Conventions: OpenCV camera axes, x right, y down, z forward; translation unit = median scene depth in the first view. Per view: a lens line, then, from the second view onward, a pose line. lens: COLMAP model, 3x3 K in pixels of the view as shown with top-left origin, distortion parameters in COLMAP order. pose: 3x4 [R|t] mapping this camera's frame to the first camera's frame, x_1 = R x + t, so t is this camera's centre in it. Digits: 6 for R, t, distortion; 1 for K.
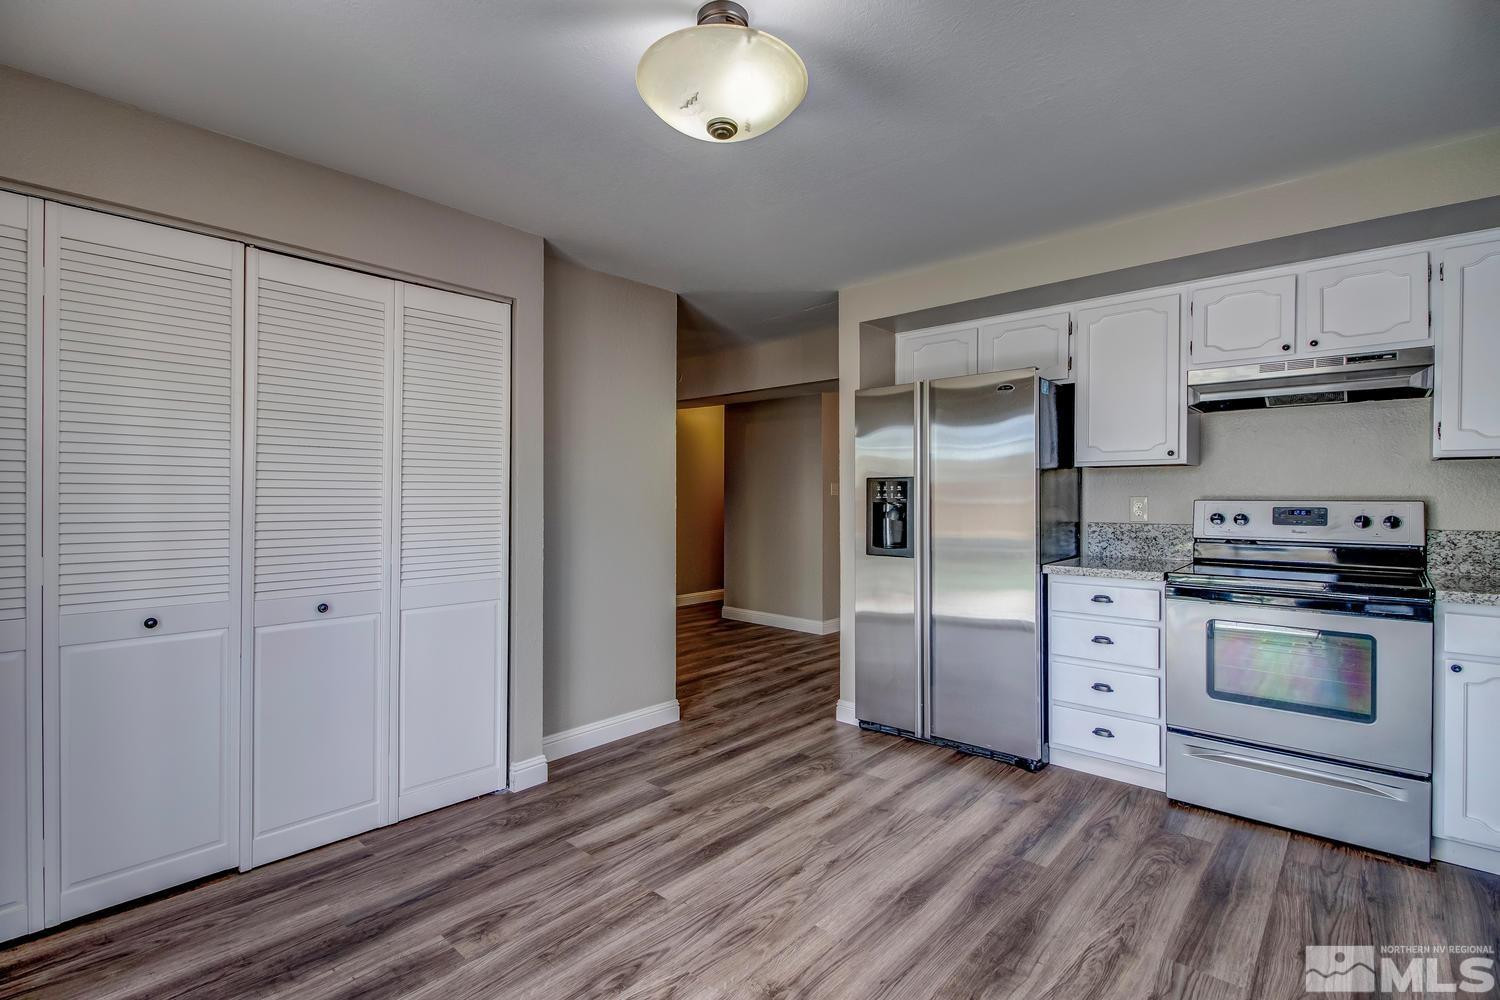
lens RADIAL K [[693.2, 0, 755.1], [0, 693.2, 495.9], [0, 0, 1]] dist [0.002726, -0.004040]
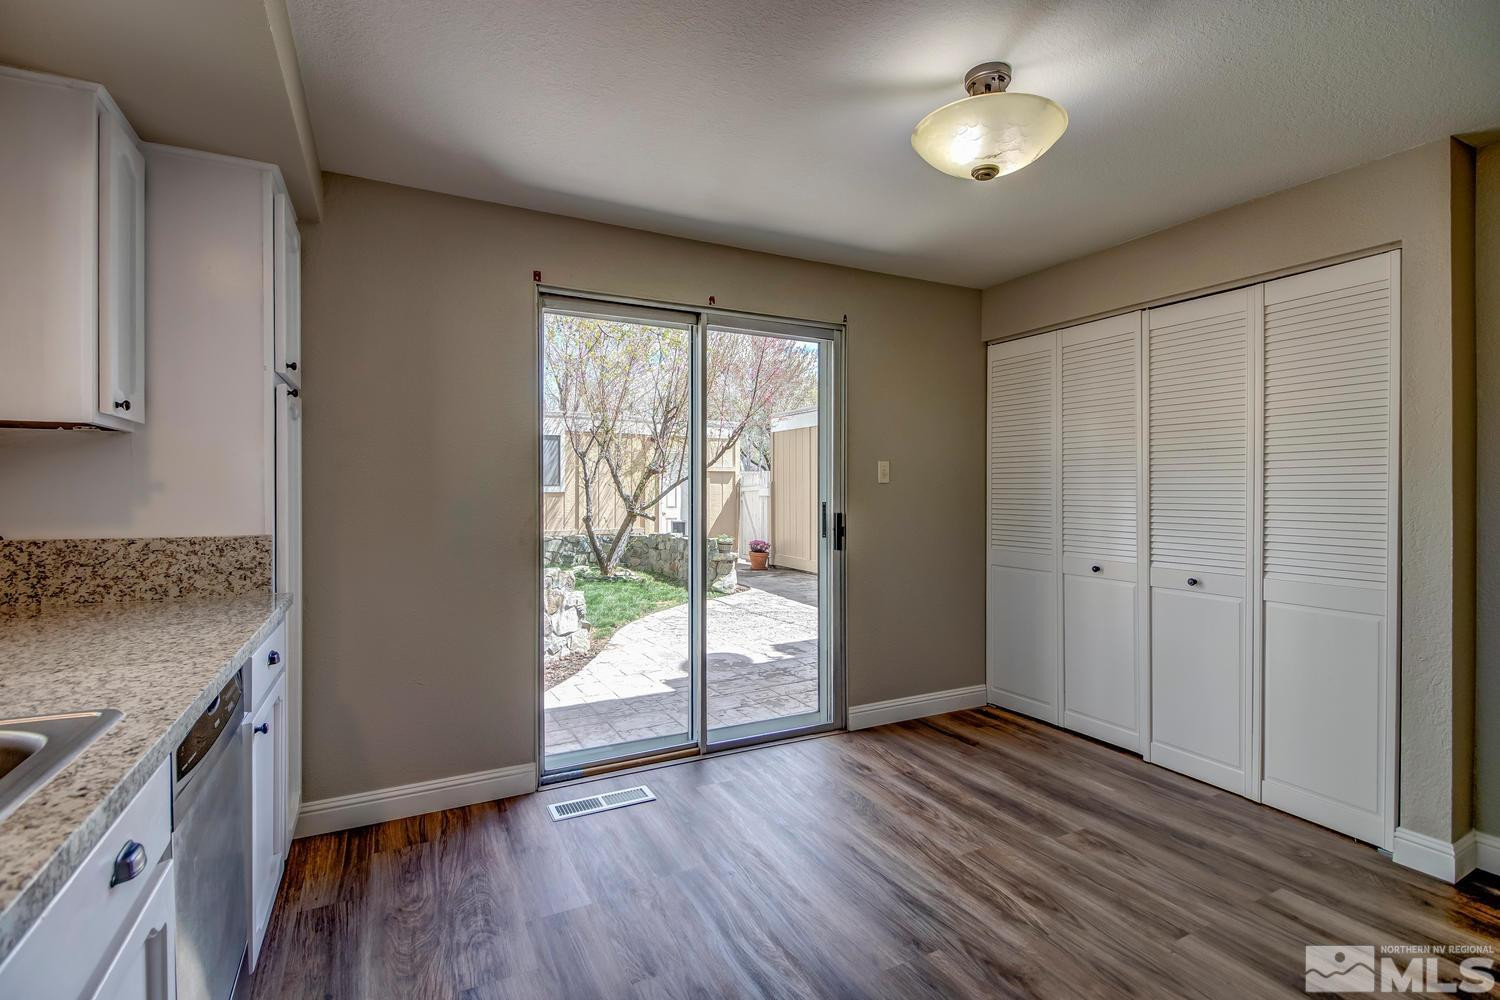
lens RADIAL K [[693.2, 0, 747.7], [0, 693.2, 492.3], [0, 0, 1]] dist [0.002726, -0.004040]
pose [[-0.350944, 0.000778, -0.936396, 0.664703], [-0.003668, 0.999991, 0.002205, 0.003785], [0.936389, 0.004208, -0.350938, 0.586147]]
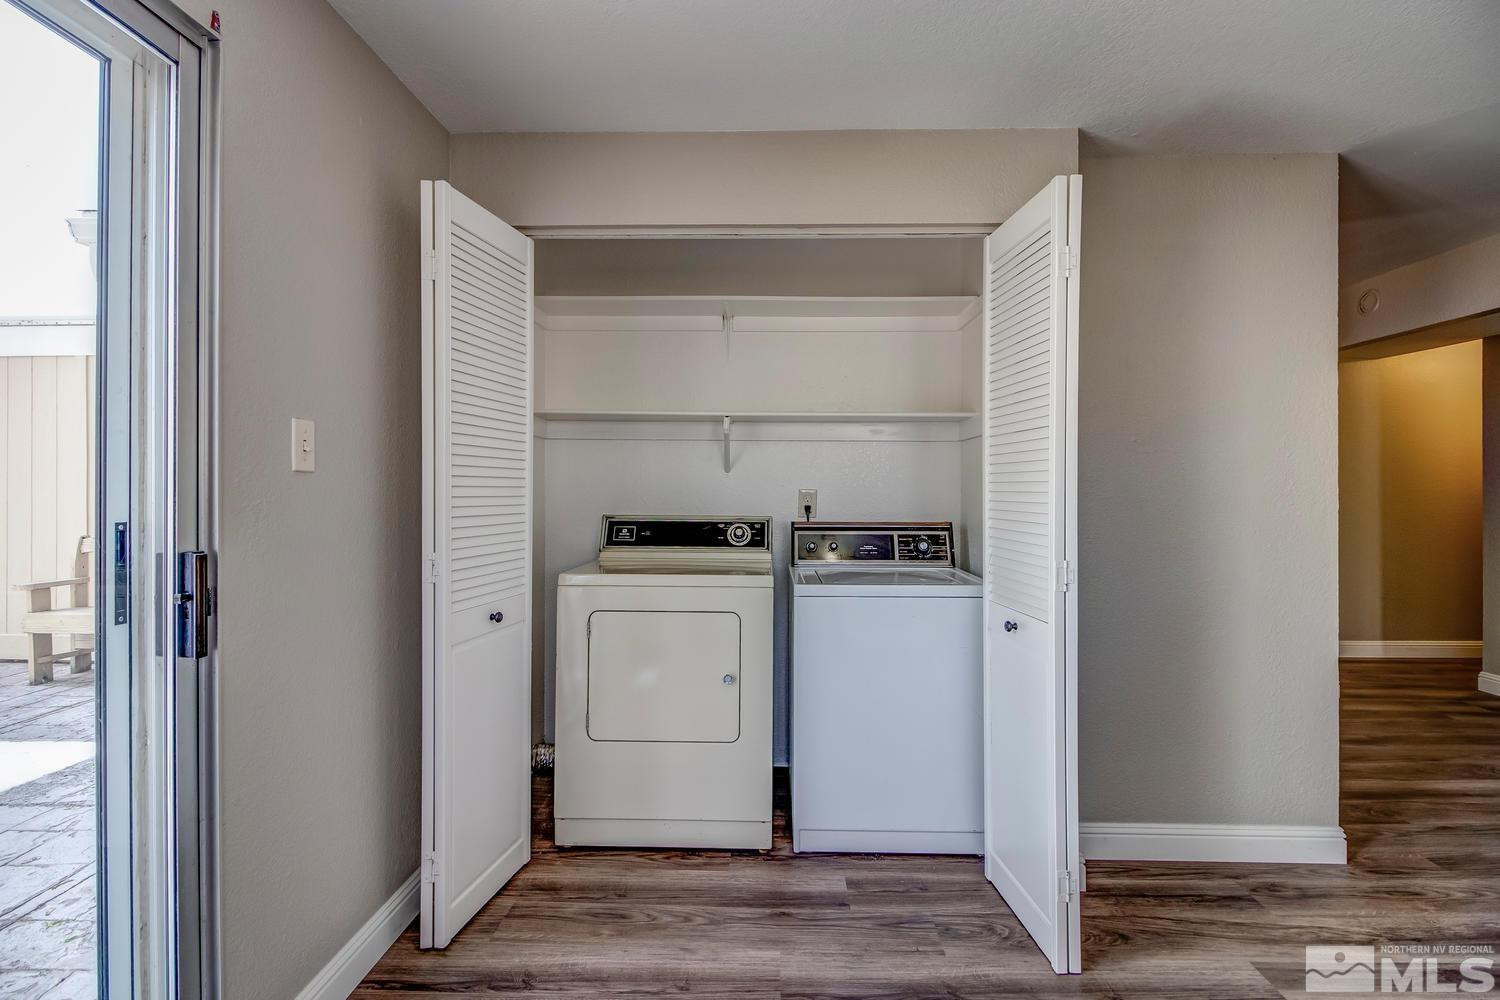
lens RADIAL K [[693.2, 0, 762.2], [0, 693.2, 484.1], [0, 0, 1]] dist [0.002726, -0.004040]
pose [[0.642845, -0.017023, -0.765807, 0.037255], [0.004796, 0.999823, -0.018199, 0.010183], [0.765982, 0.008027, 0.642812, 0.305550]]
